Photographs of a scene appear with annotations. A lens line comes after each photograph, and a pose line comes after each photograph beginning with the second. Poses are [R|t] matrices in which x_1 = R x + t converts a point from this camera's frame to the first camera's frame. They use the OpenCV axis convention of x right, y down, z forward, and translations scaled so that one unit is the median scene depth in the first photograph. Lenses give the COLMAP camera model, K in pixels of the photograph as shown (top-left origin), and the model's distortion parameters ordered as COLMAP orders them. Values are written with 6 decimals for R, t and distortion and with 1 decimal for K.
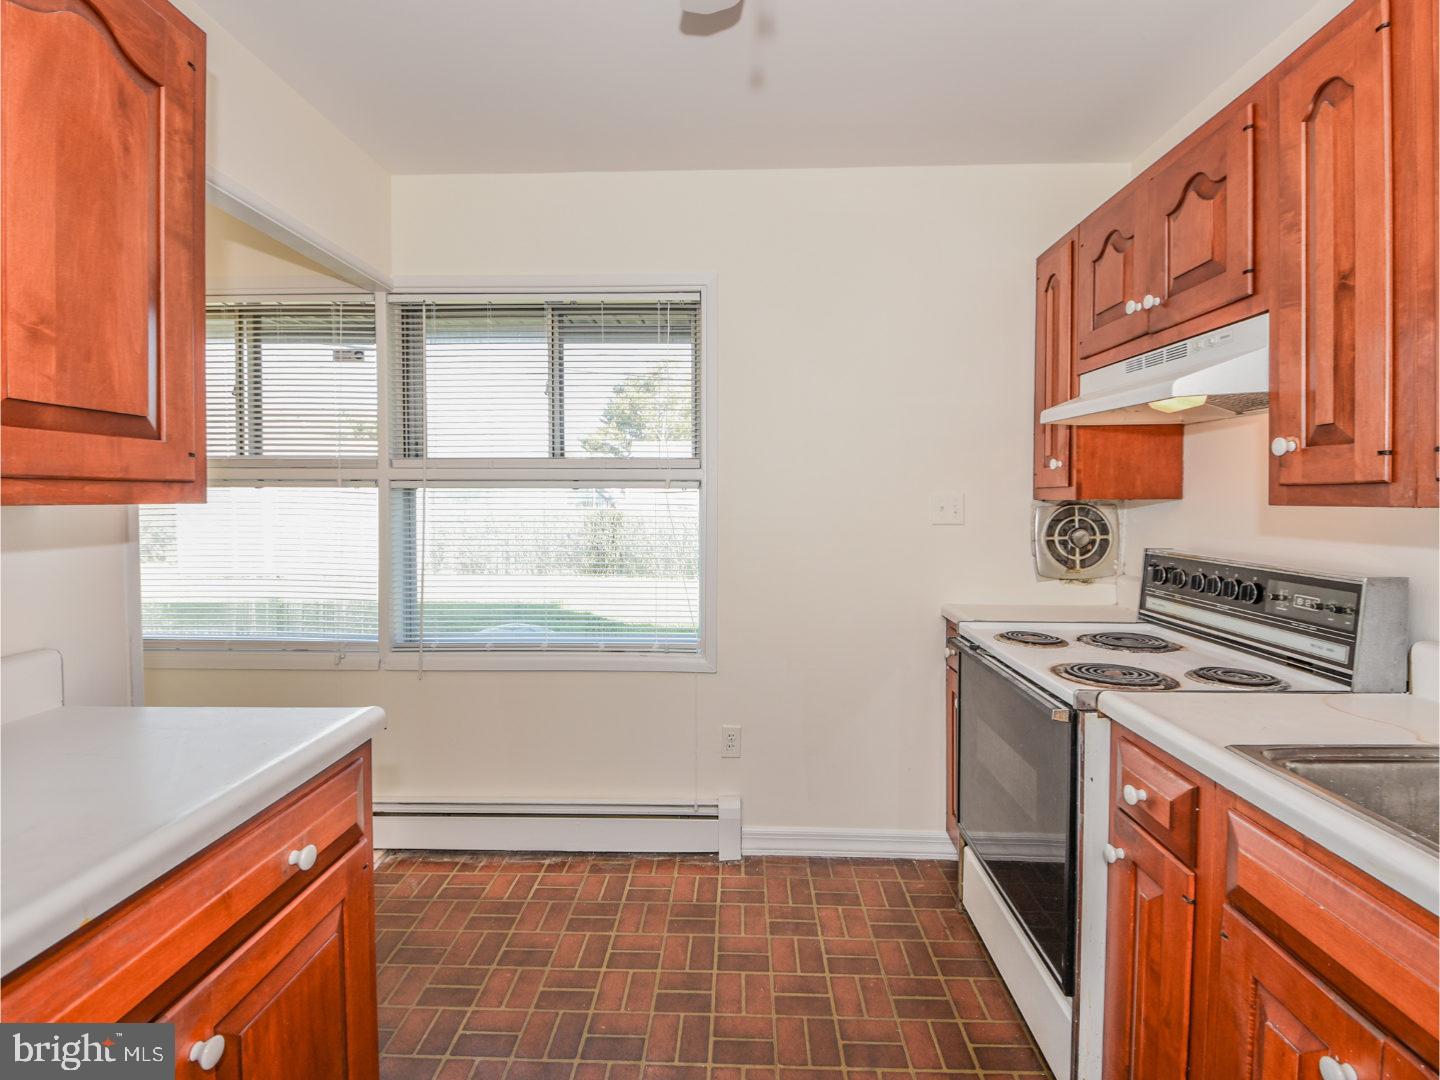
lens RADIAL K [[681.7, 0, 718.7], [0, 681.7, 503.8], [0, 0, 1]] dist [0.024058, -0.027089]
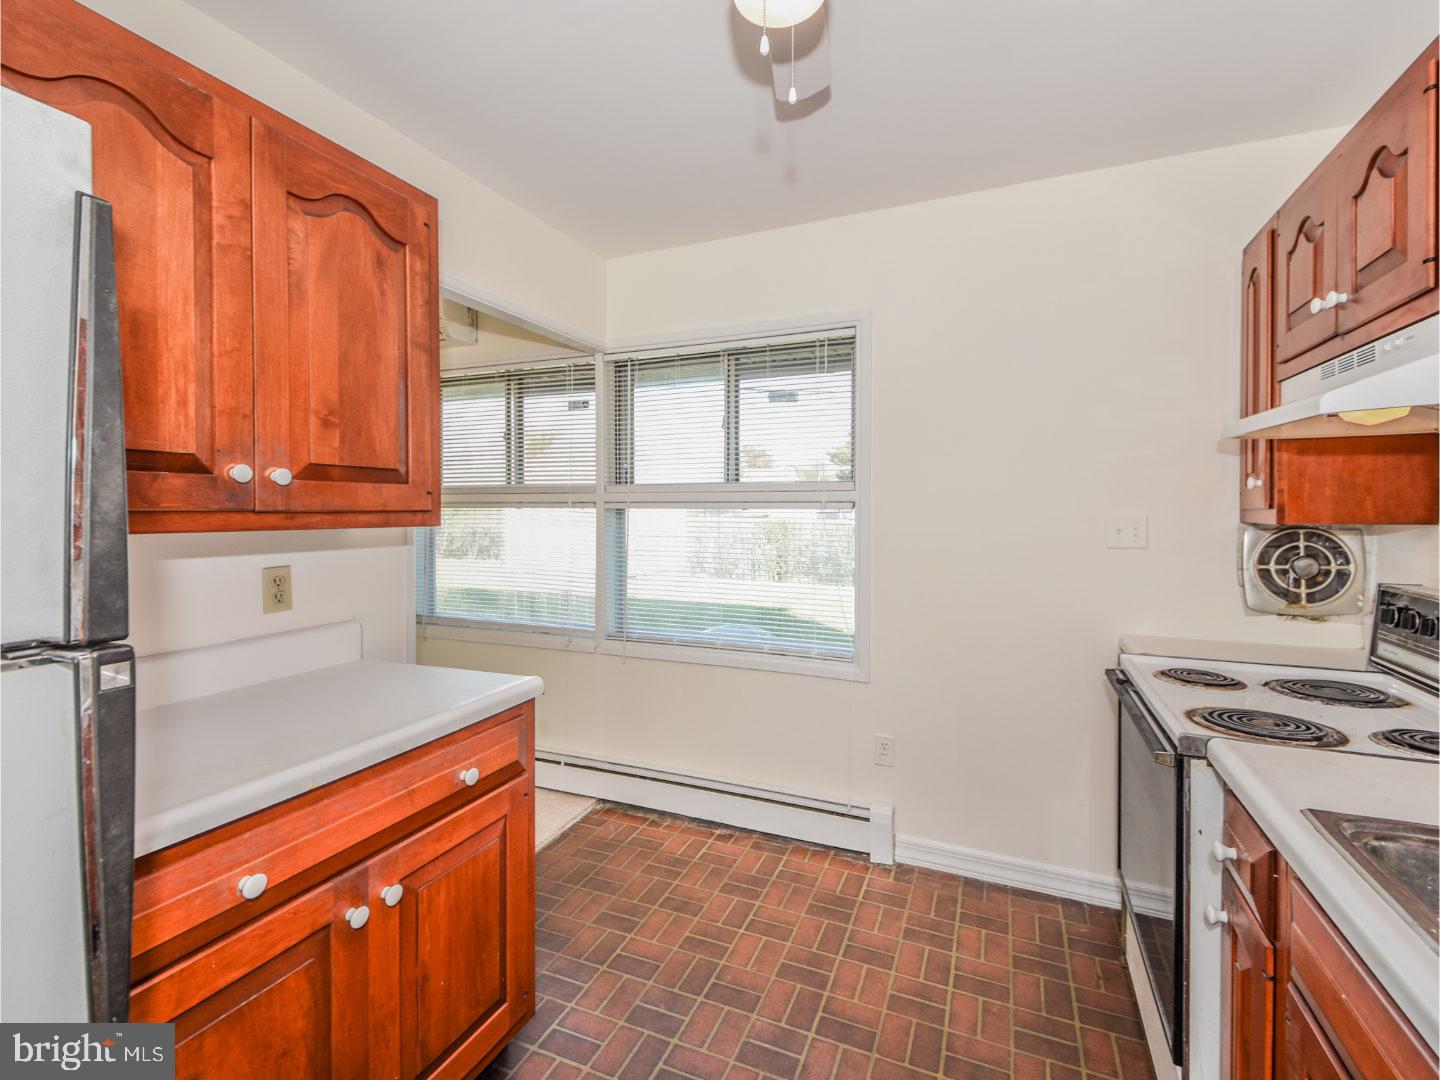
lens RADIAL K [[651.8, 0, 718.8], [0, 651.8, 508.5], [0, 0, 1]] dist [0.042743, -0.029584]
pose [[0.931567, 0.001104, -0.363569, 0.164981], [-0.004833, 0.999945, -0.009346, -0.014567], [0.363538, 0.010463, 0.931520, -0.042781]]
